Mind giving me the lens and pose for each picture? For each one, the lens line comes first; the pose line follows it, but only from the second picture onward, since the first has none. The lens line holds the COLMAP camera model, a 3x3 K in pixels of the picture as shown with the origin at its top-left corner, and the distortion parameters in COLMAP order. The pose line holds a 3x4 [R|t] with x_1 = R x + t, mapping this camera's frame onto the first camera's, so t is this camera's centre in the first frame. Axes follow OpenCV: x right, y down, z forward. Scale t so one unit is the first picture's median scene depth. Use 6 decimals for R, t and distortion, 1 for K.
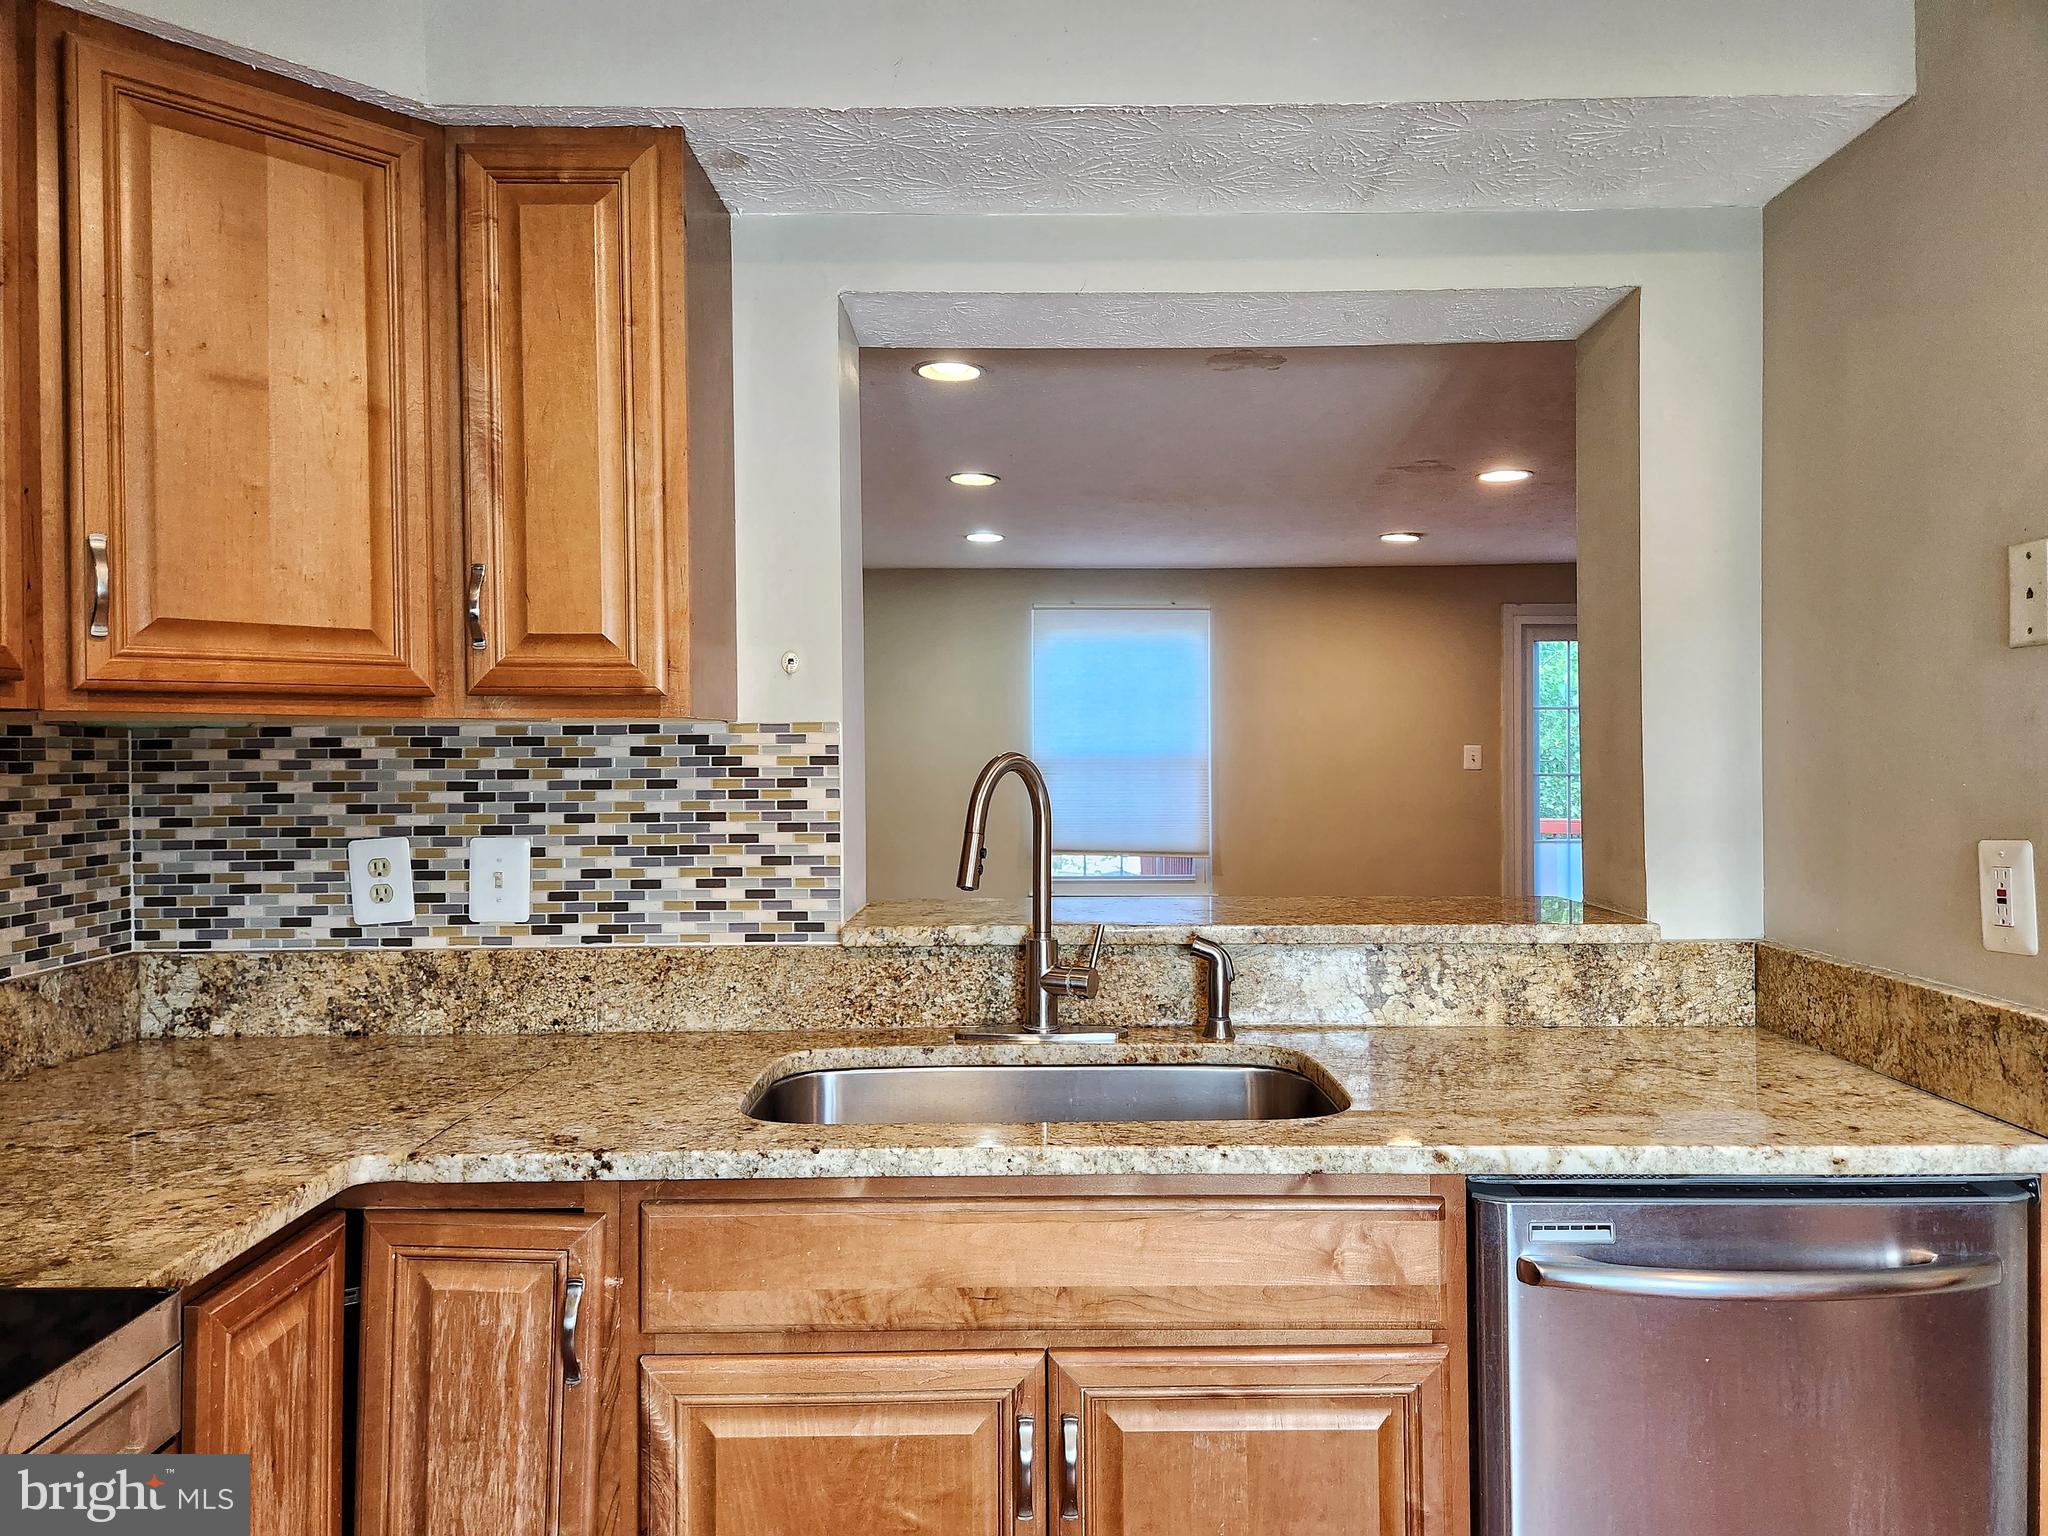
lens RADIAL K [[1428.2, 0, 1064.9], [0, 1428.2, 835.6], [0, 0, 1]] dist [0.060468, -0.046676]
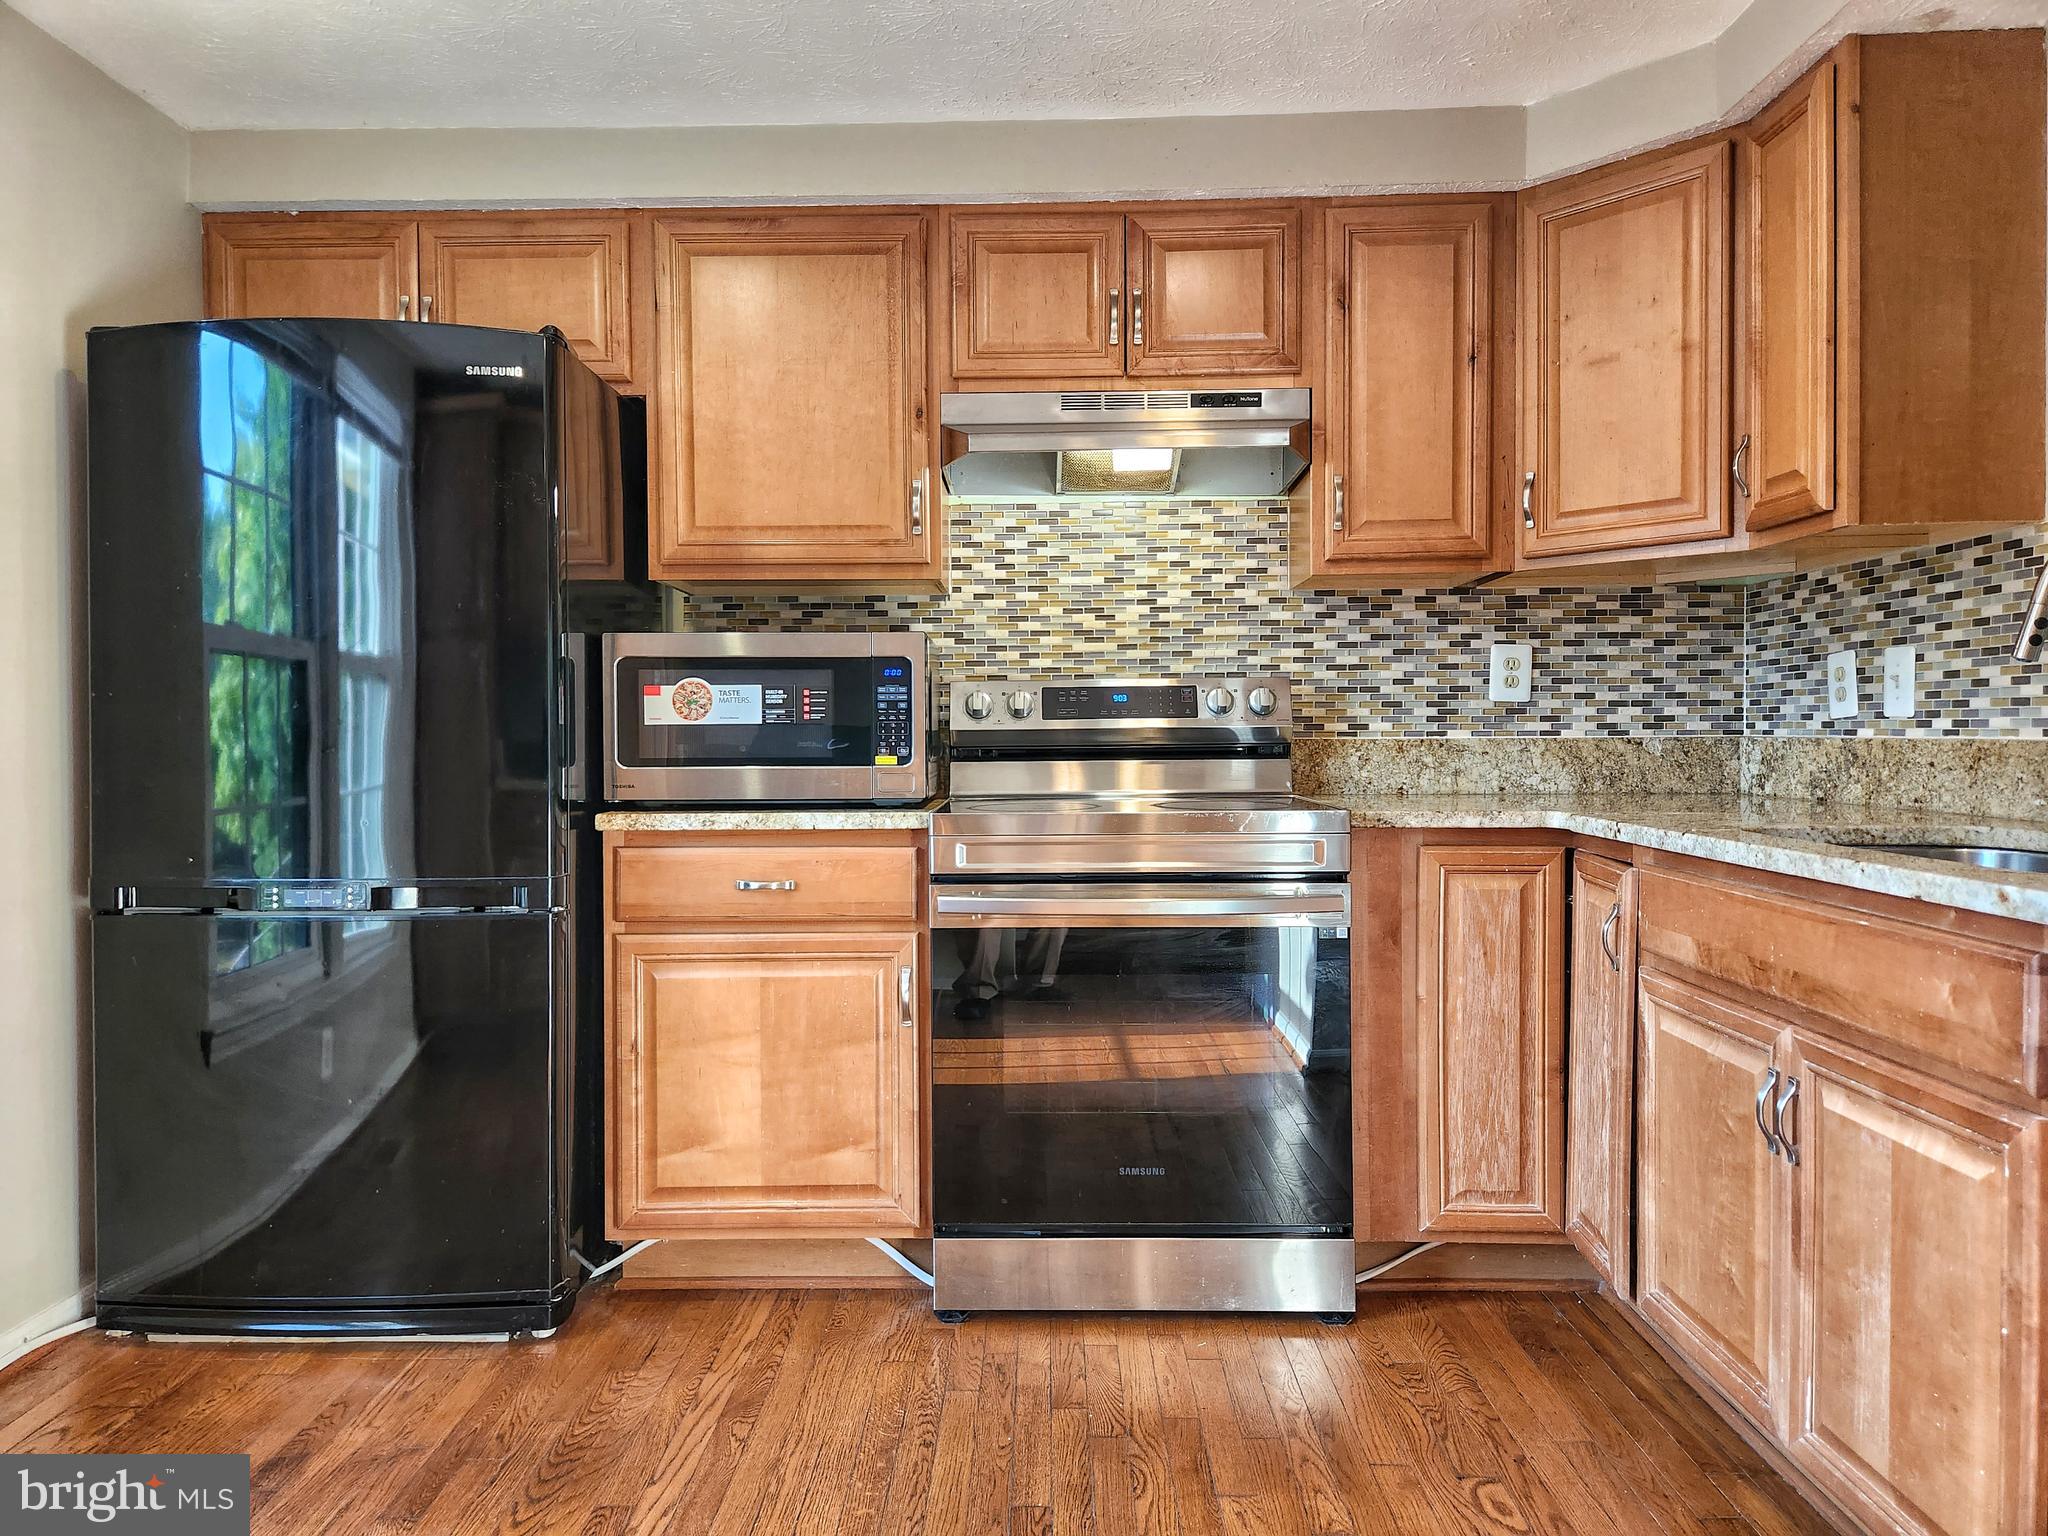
lens RADIAL K [[1428.2, 0, 1054.7], [0, 1428.2, 817.8], [0, 0, 1]] dist [0.060468, -0.046676]
pose [[0.001810, 0.066094, -0.997812, 0.834859], [-0.044400, 0.996835, 0.065949, 0.096016], [0.999012, 0.044184, 0.004739, 0.286215]]
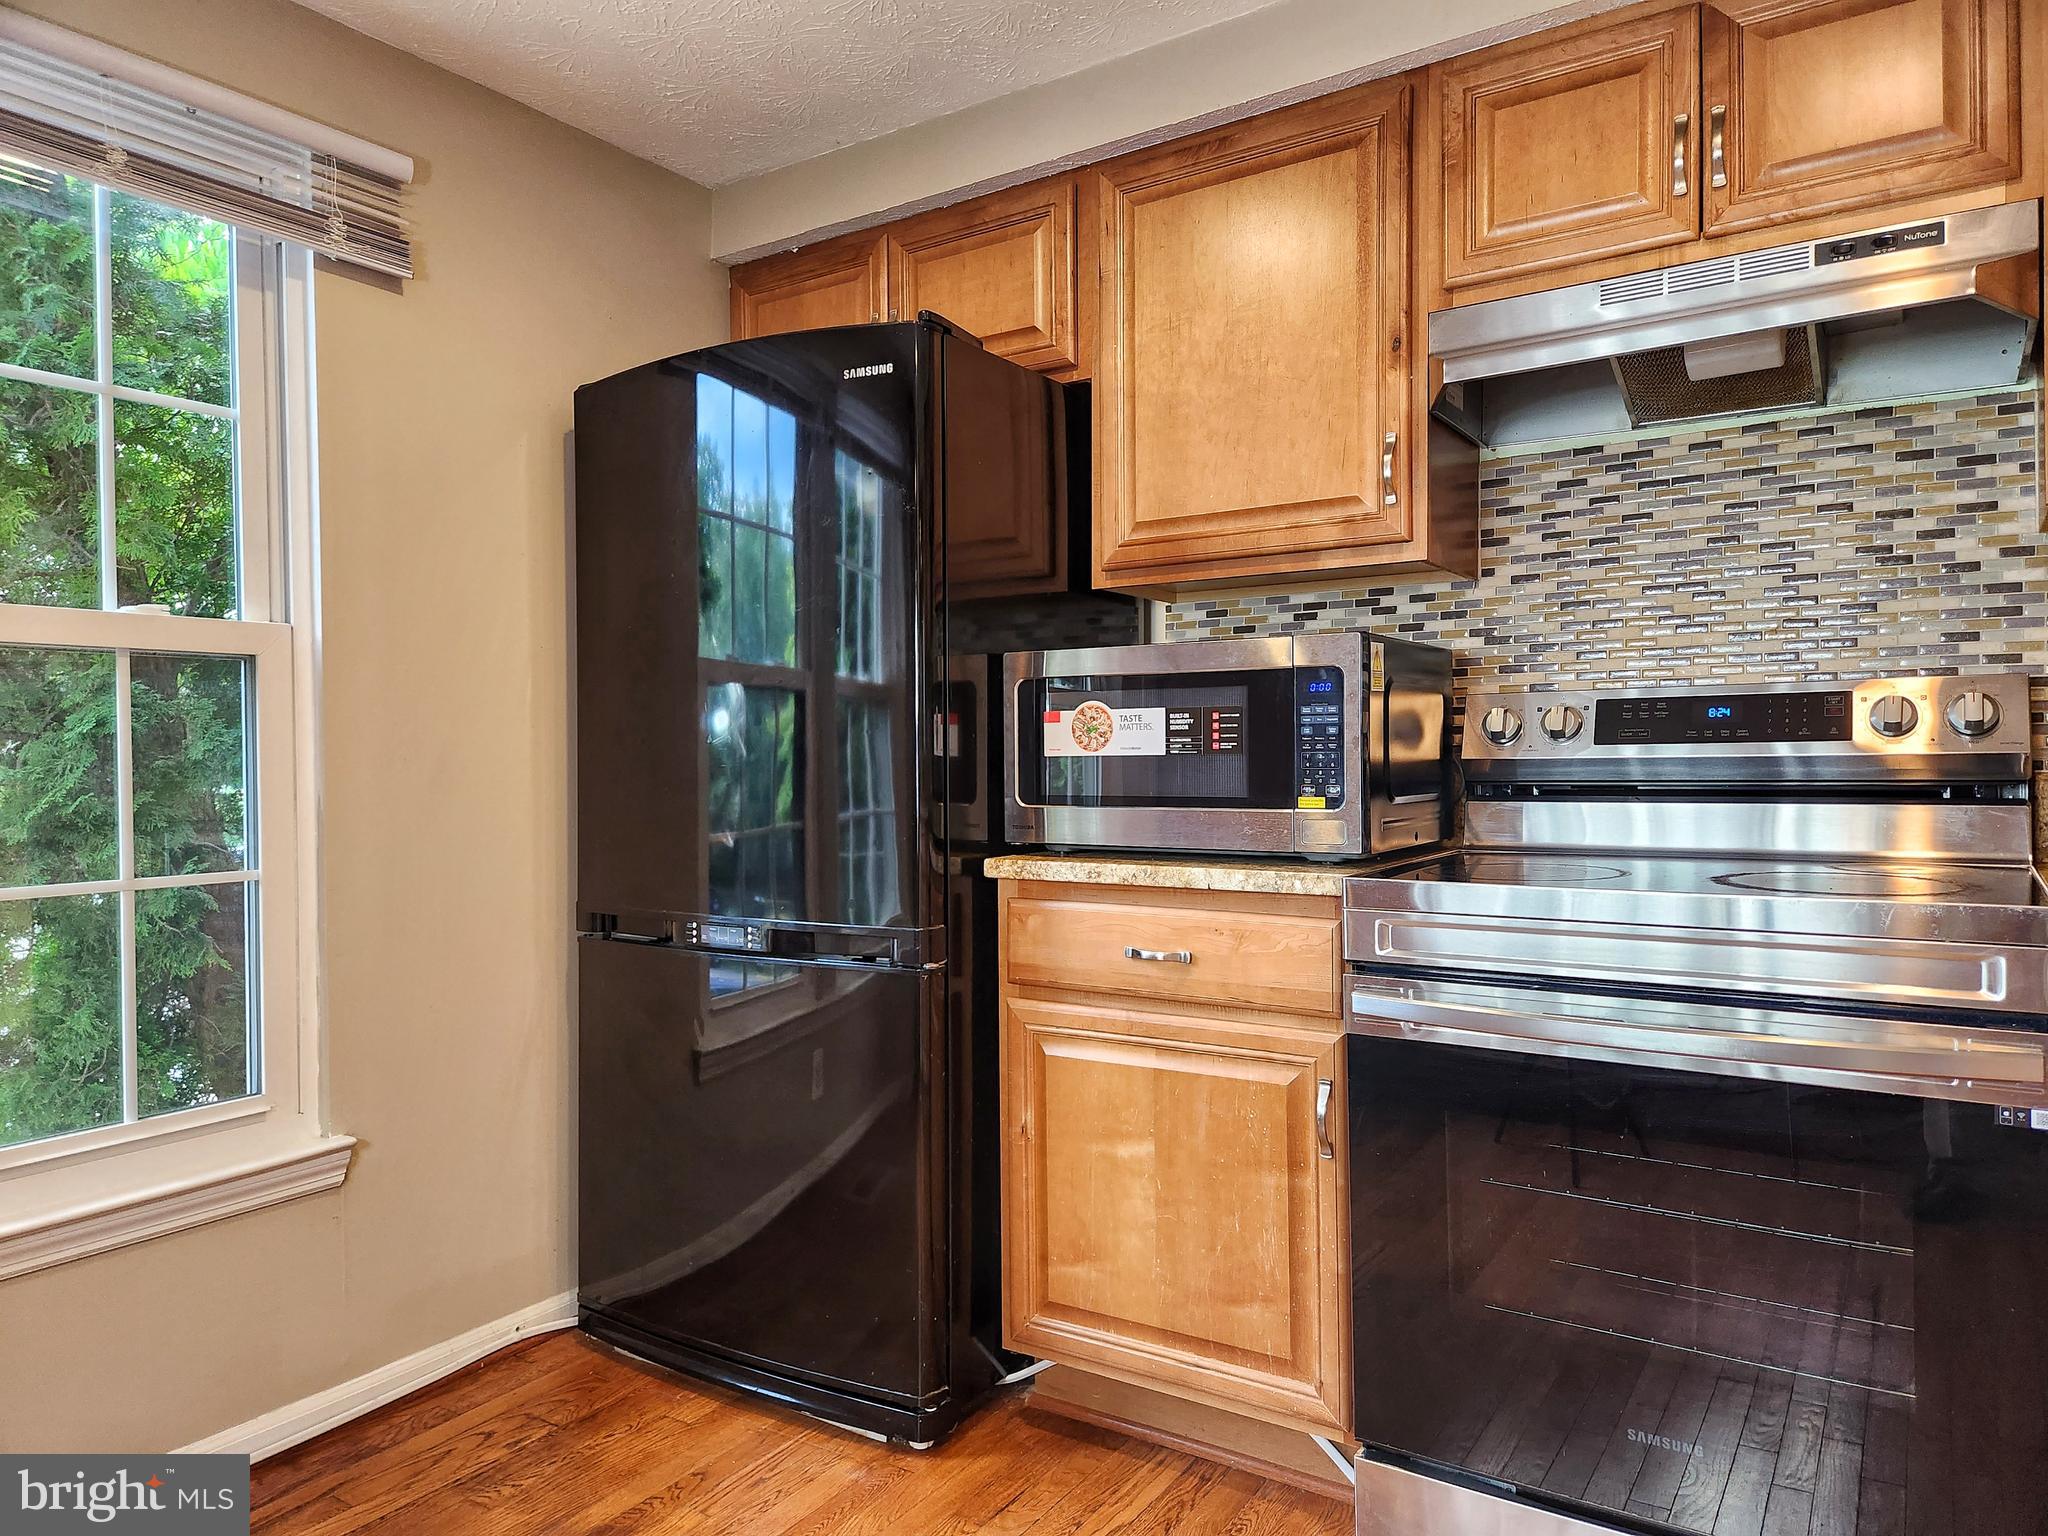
lens RADIAL K [[1428.2, 0, 1017.0], [0, 1428.2, 792.4], [0, 0, 1]] dist [0.060468, -0.046676]
pose [[-0.555589, 0.037867, -0.830594, 0.498252], [-0.027821, 0.997556, 0.064089, 0.073225], [0.830991, 0.058715, -0.553178, 0.500086]]
